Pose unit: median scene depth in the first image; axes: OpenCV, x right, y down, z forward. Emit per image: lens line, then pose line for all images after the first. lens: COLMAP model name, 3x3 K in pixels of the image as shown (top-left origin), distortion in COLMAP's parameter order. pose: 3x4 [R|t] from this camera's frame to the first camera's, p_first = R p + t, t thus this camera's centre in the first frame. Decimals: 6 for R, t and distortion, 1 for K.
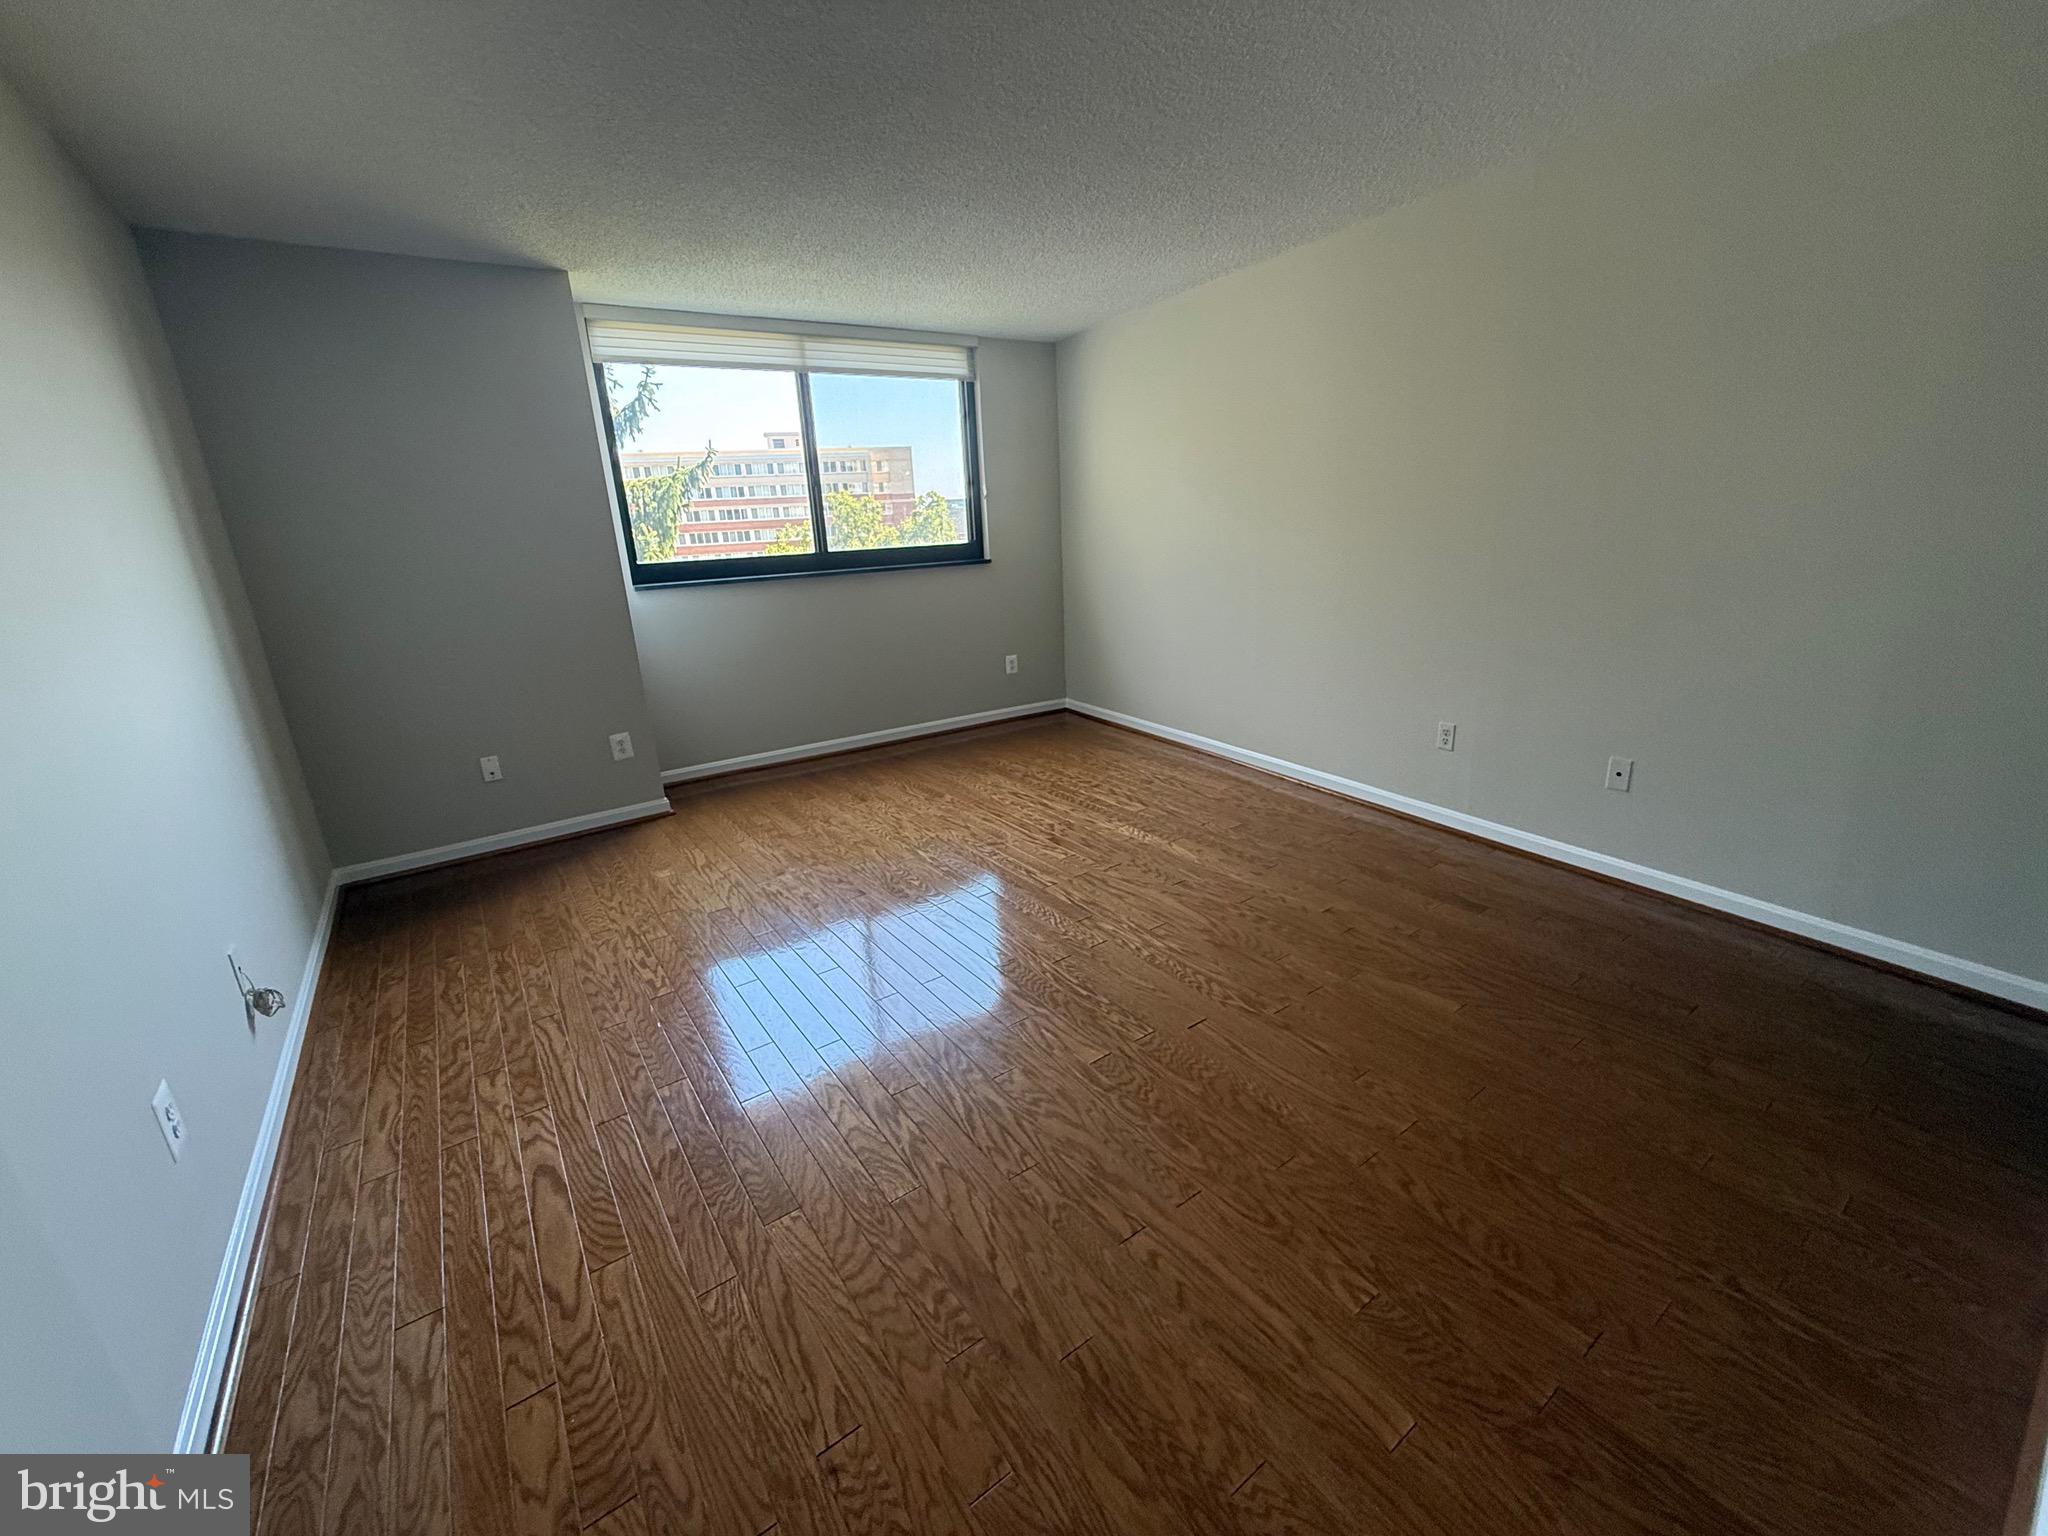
lens RADIAL K [[822.2, 0, 1022.1], [0, 822.2, 768.0], [0, 0, 1]] dist [0.001364, 0.000077]
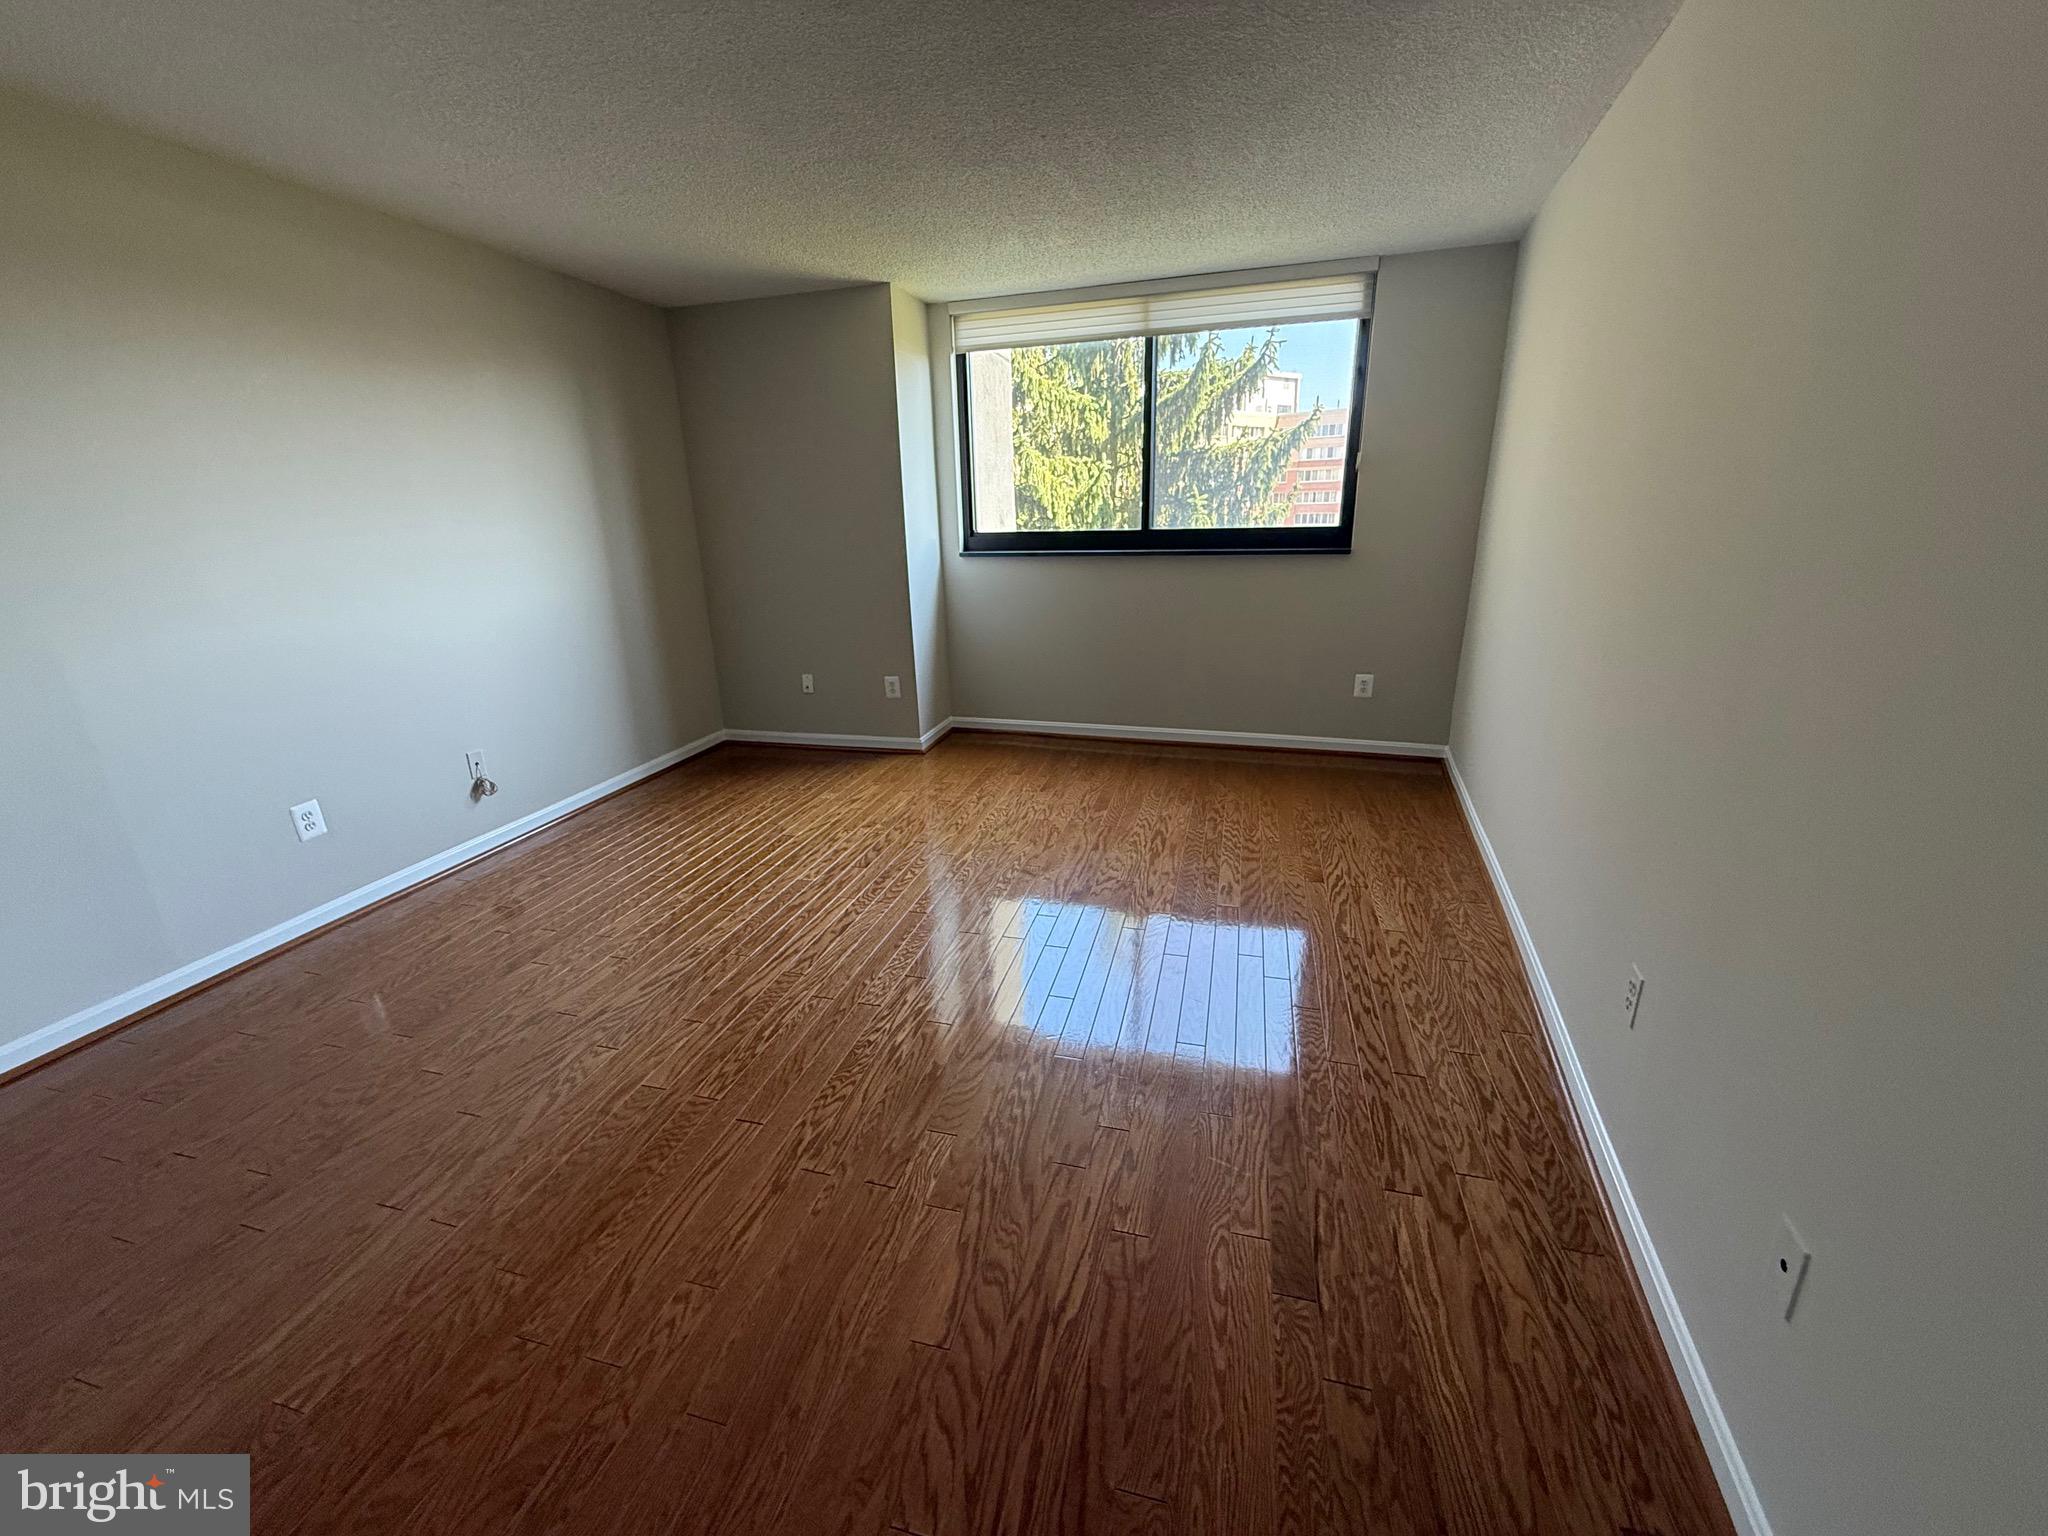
lens RADIAL K [[819.8, 0, 1017.7], [0, 819.8, 768.3], [0, 0, 1]] dist [0.001833, 0.000063]
pose [[0.634479, 0.267592, -0.725142, 0.473453], [-0.226551, 0.961340, 0.156528, -0.127136], [0.738993, 0.064968, 0.670573, 0.310844]]
